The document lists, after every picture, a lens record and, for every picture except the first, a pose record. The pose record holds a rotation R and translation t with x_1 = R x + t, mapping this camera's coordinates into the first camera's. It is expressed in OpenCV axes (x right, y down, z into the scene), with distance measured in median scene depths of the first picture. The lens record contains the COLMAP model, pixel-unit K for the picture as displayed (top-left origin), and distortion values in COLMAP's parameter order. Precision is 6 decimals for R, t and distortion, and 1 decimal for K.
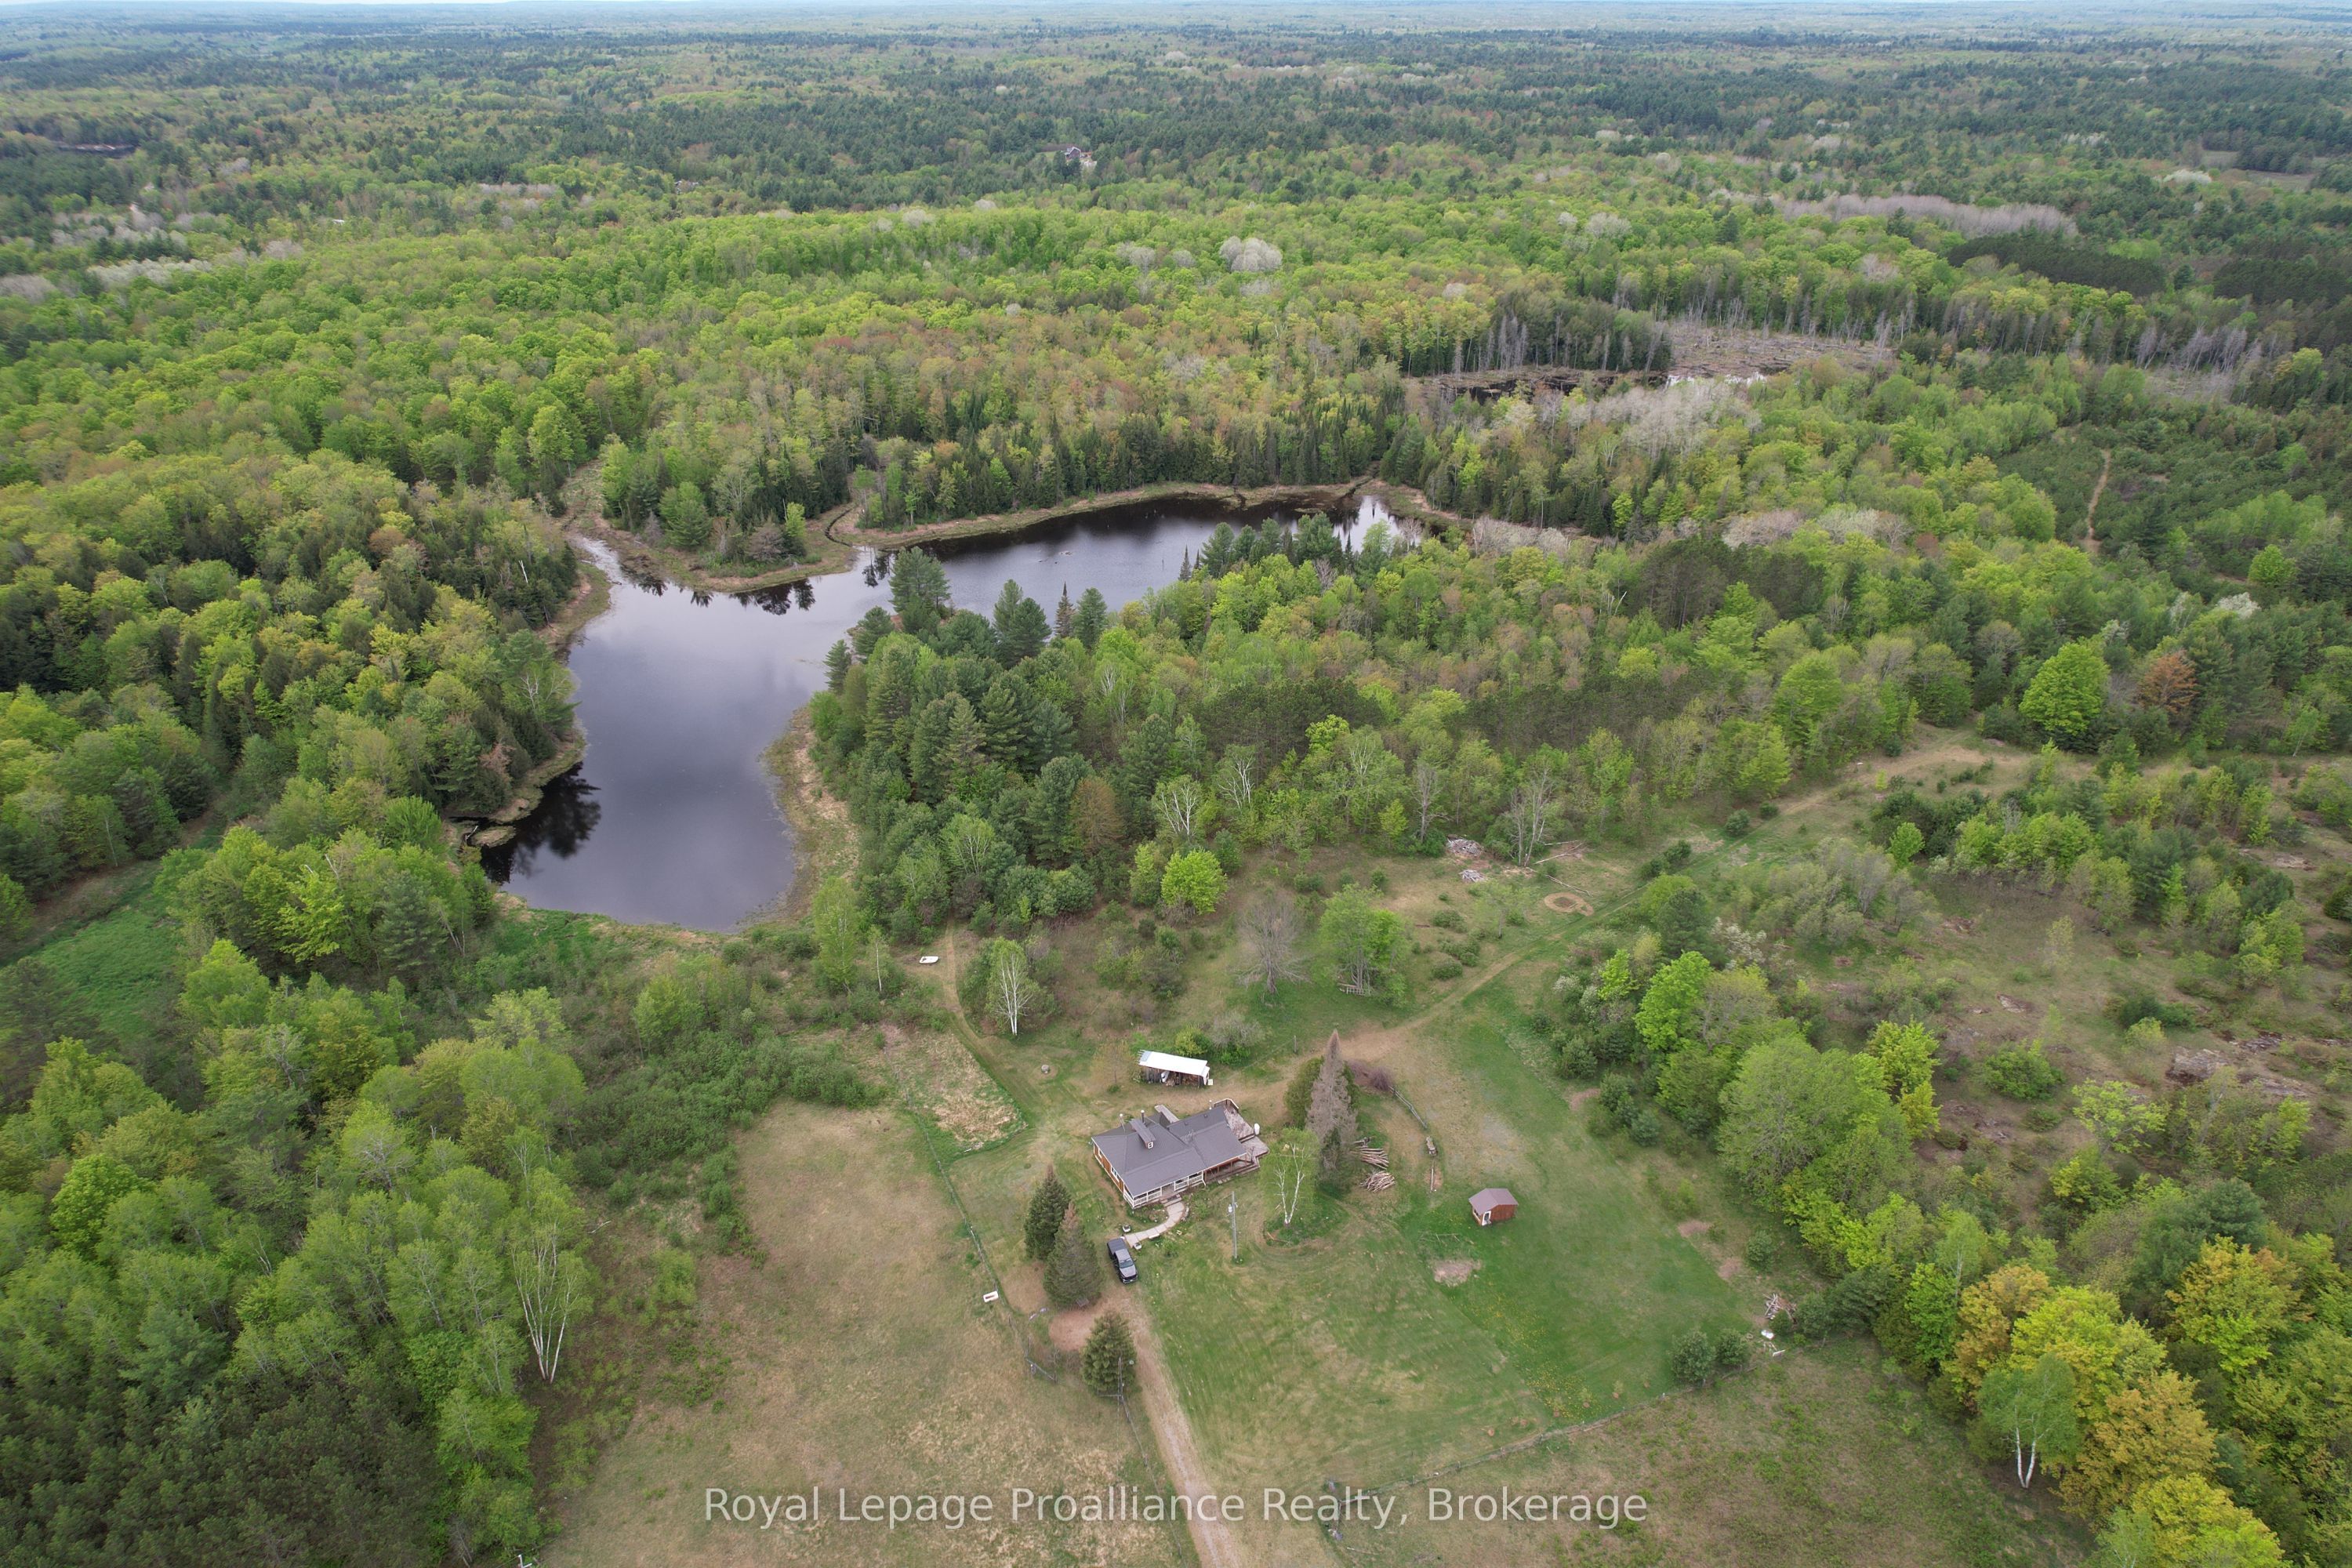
lens RADIAL K [[1498.2, 0, 1171.7], [0, 1498.2, 782.6], [0, 0, 1]] dist [-0.071072, 0.063176]
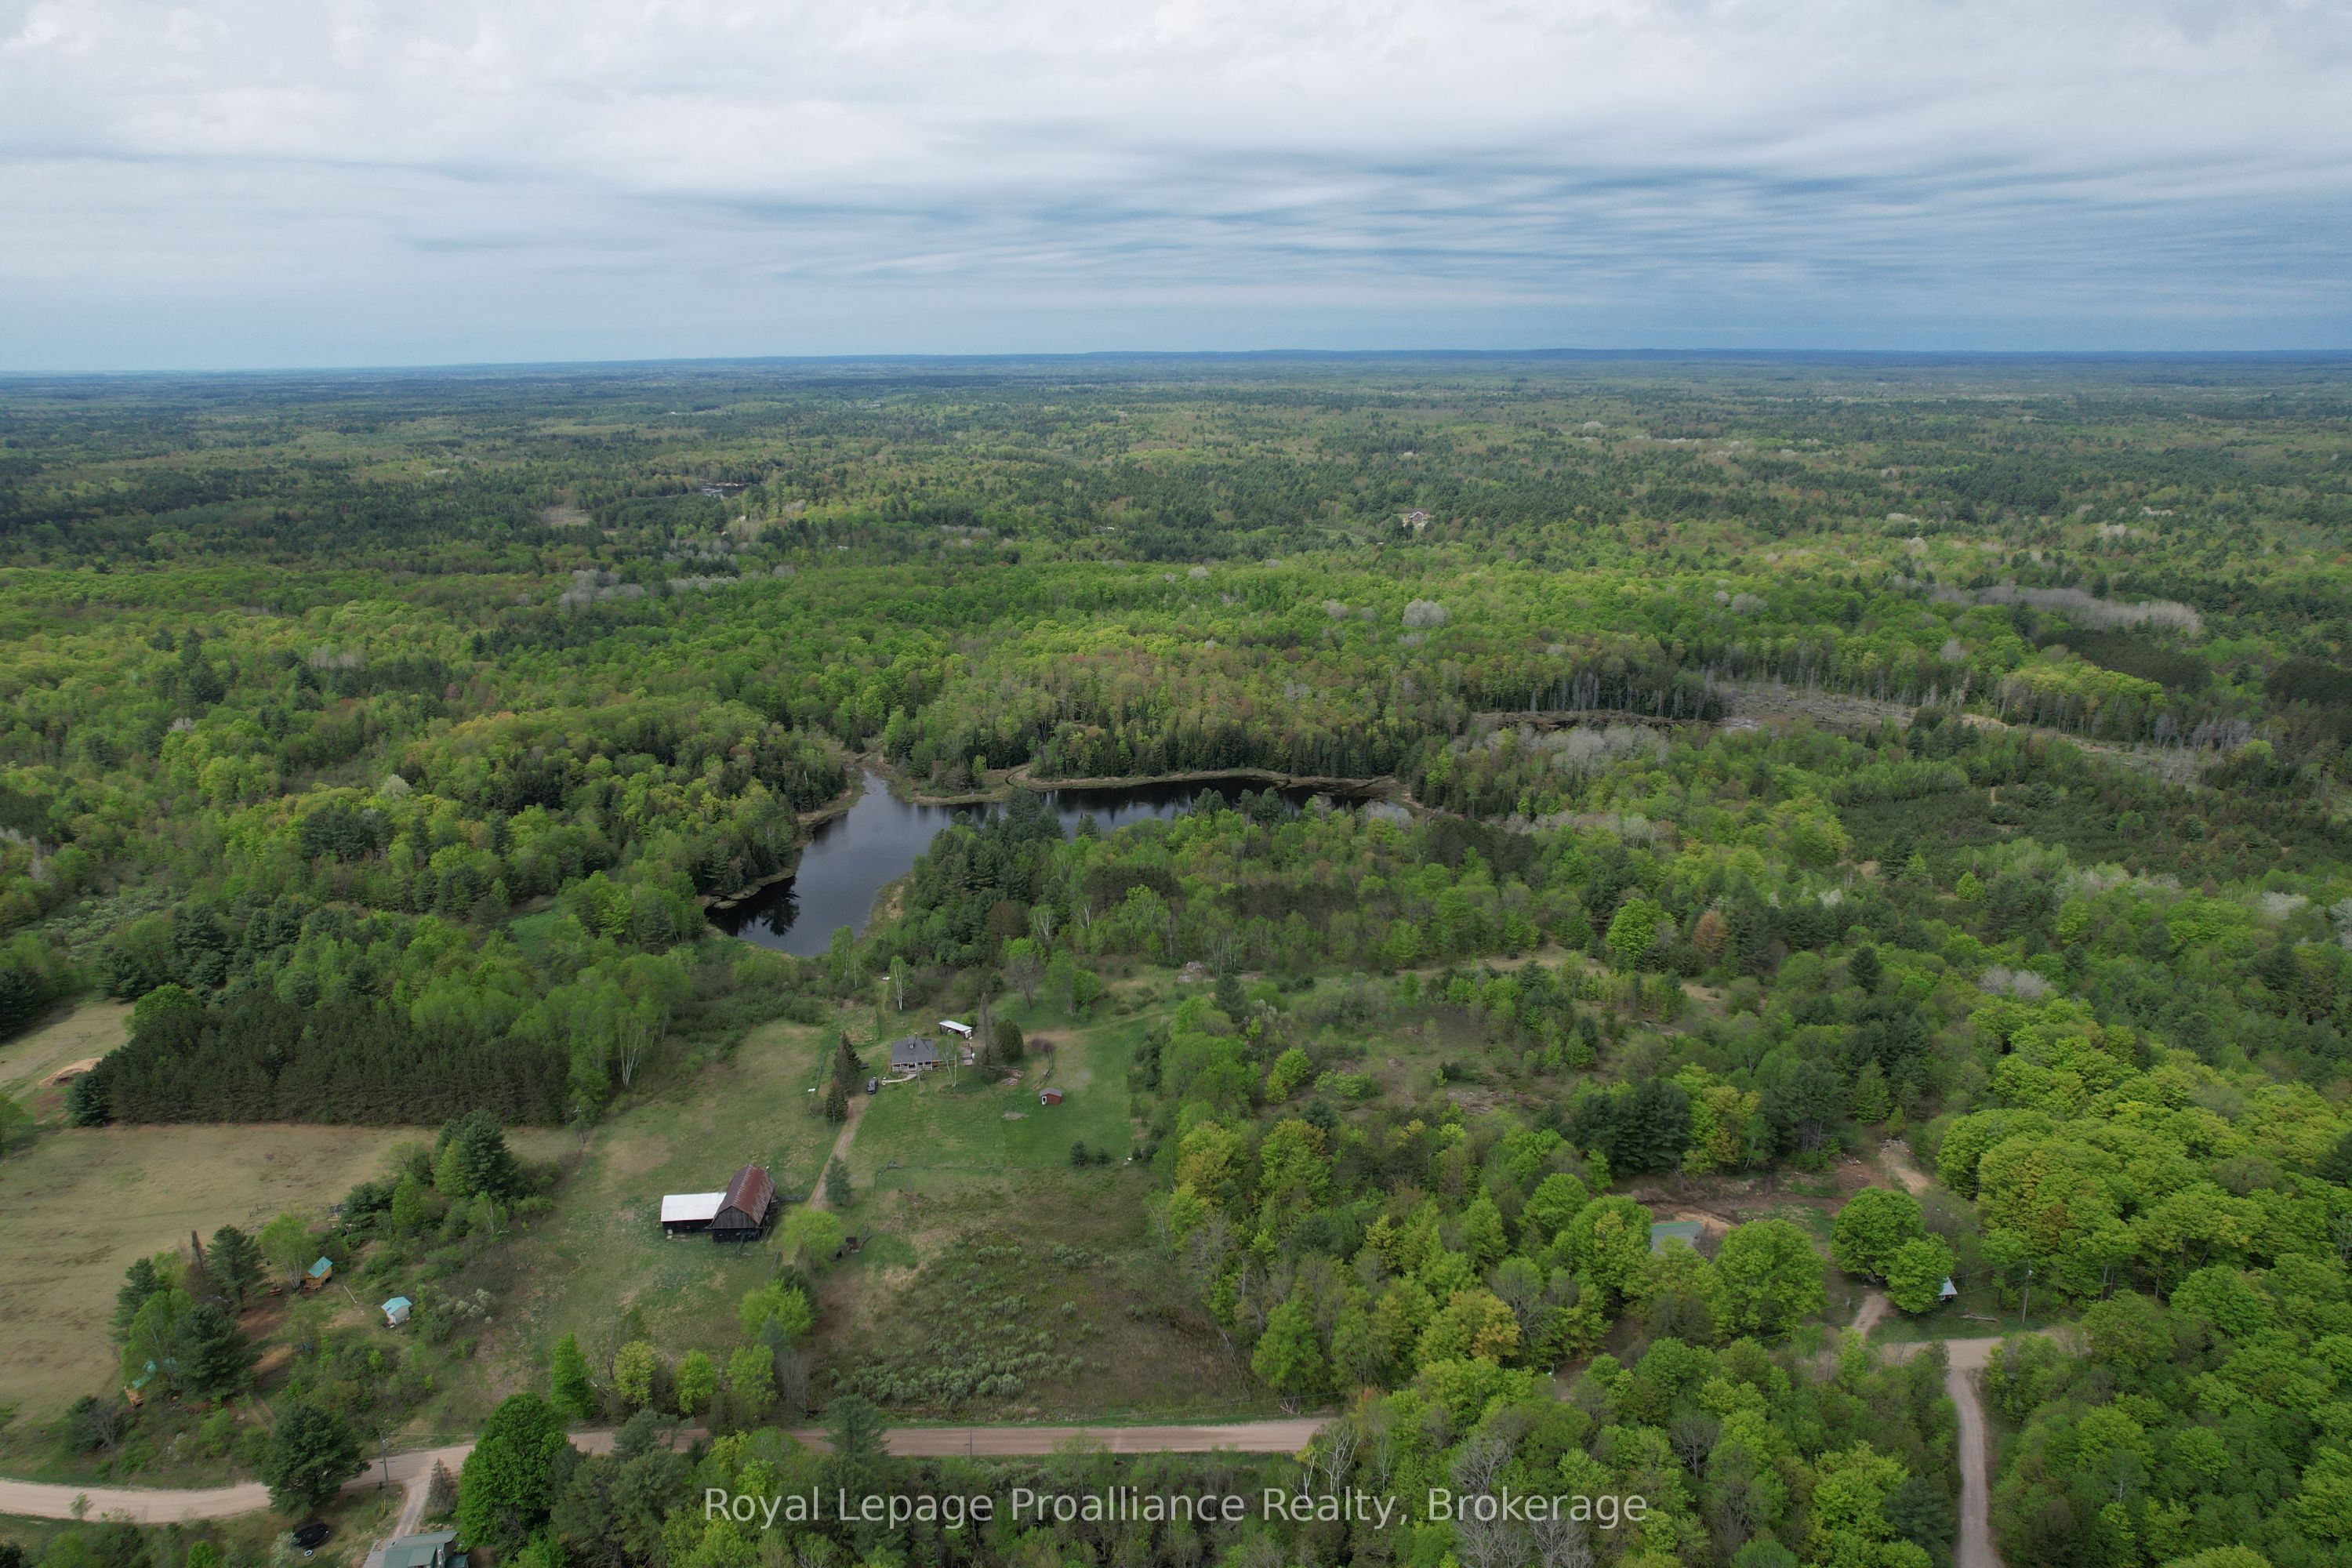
lens RADIAL K [[1498.2, 0, 1175.4], [0, 1498.2, 784.0], [0, 0, 1]] dist [-0.071072, 0.063176]
pose [[0.946666, 0.087290, -0.310167, 0.408152], [-0.148500, 0.972475, -0.179556, 0.089824], [0.285956, 0.216039, 0.933572, -0.390622]]
